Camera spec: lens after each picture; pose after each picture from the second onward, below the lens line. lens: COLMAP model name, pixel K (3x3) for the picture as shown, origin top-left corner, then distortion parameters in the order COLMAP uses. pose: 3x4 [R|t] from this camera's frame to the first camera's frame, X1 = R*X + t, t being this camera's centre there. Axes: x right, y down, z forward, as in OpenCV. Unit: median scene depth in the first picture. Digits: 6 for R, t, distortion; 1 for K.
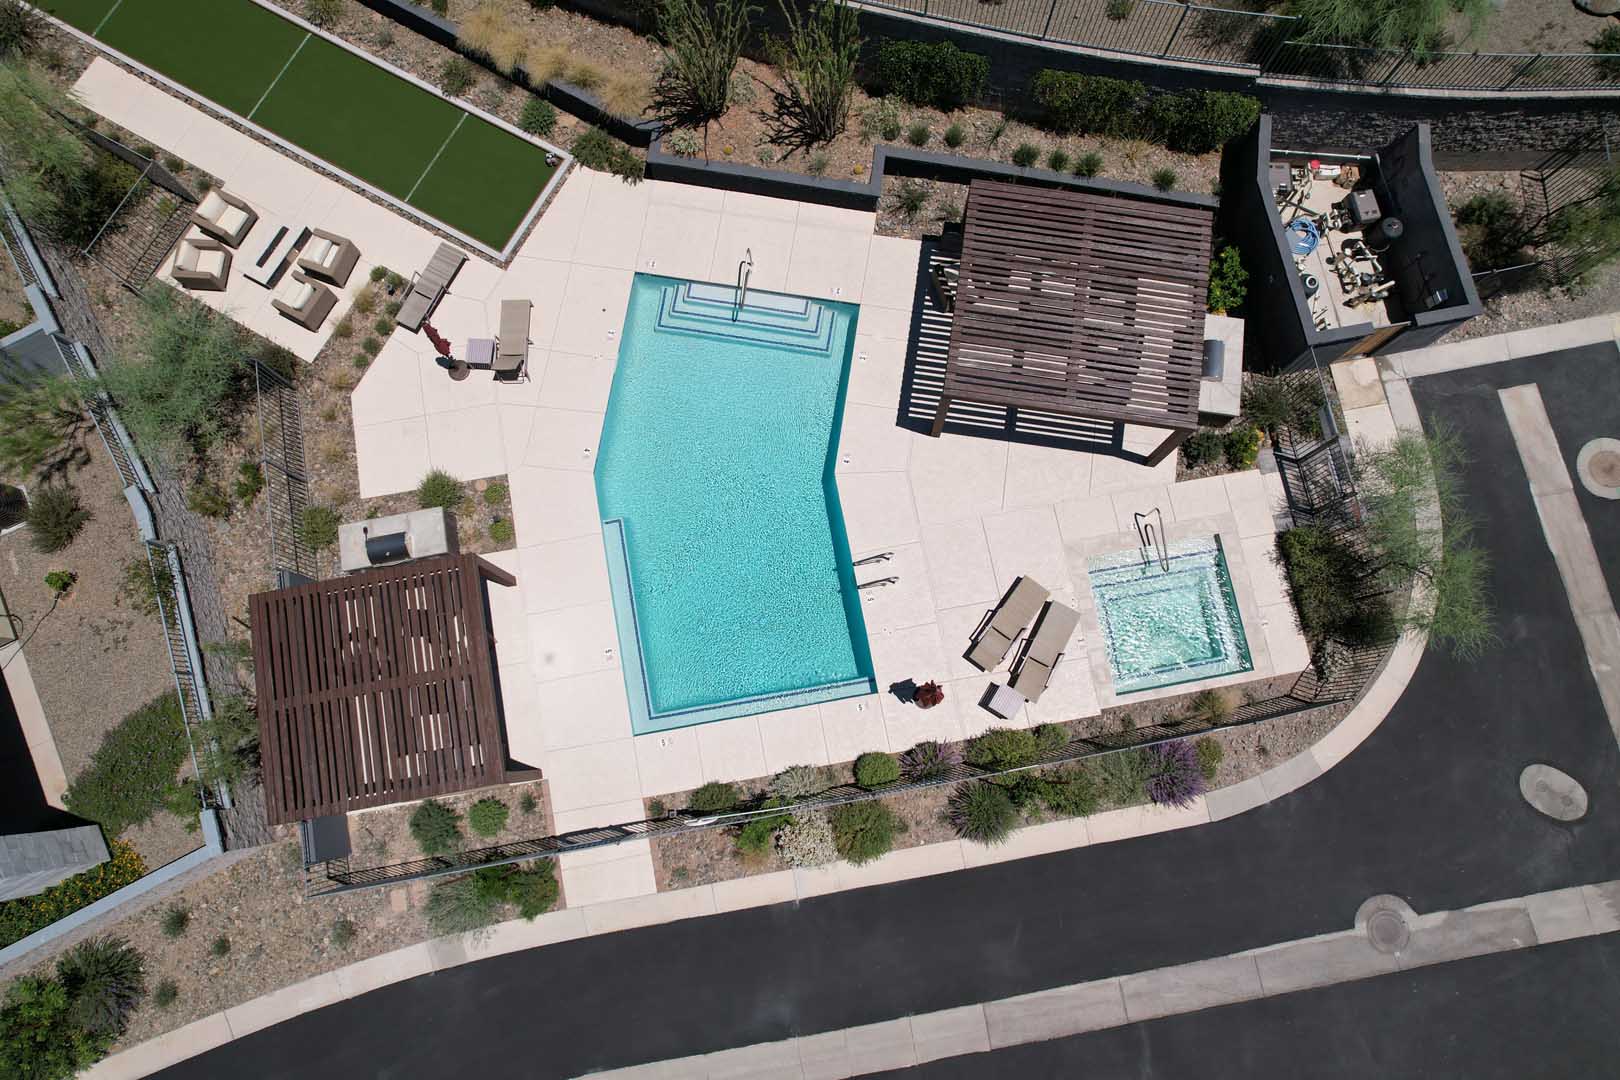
lens RADIAL K [[1035.4, 0, 815.6], [0, 1035.4, 541.0], [0, 0, 1]] dist [-0.072387, 0.062742]
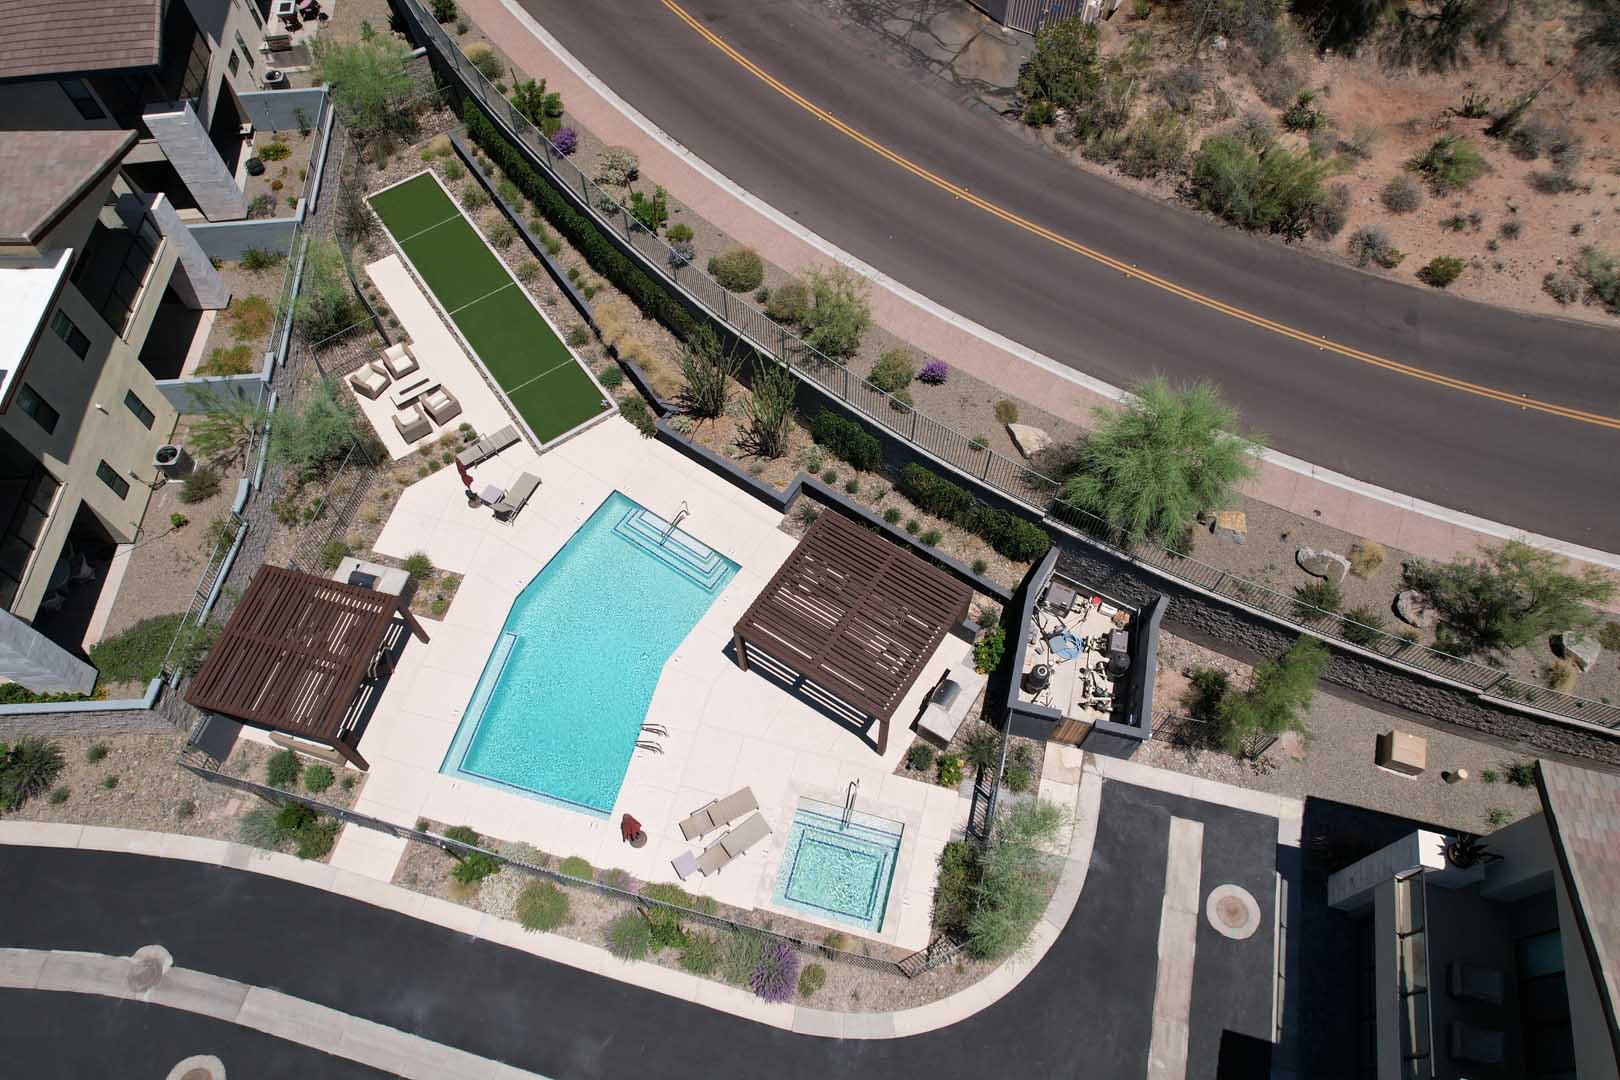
lens RADIAL K [[1035.4, 0, 815.9], [0, 1035.4, 541.6], [0, 0, 1]] dist [-0.072387, 0.062742]
pose [[0.906442, 0.367853, -0.207479, 0.423533], [-0.415185, 0.866146, -0.278229, 0.090068], [0.077359, 0.338341, 0.937839, -0.319514]]
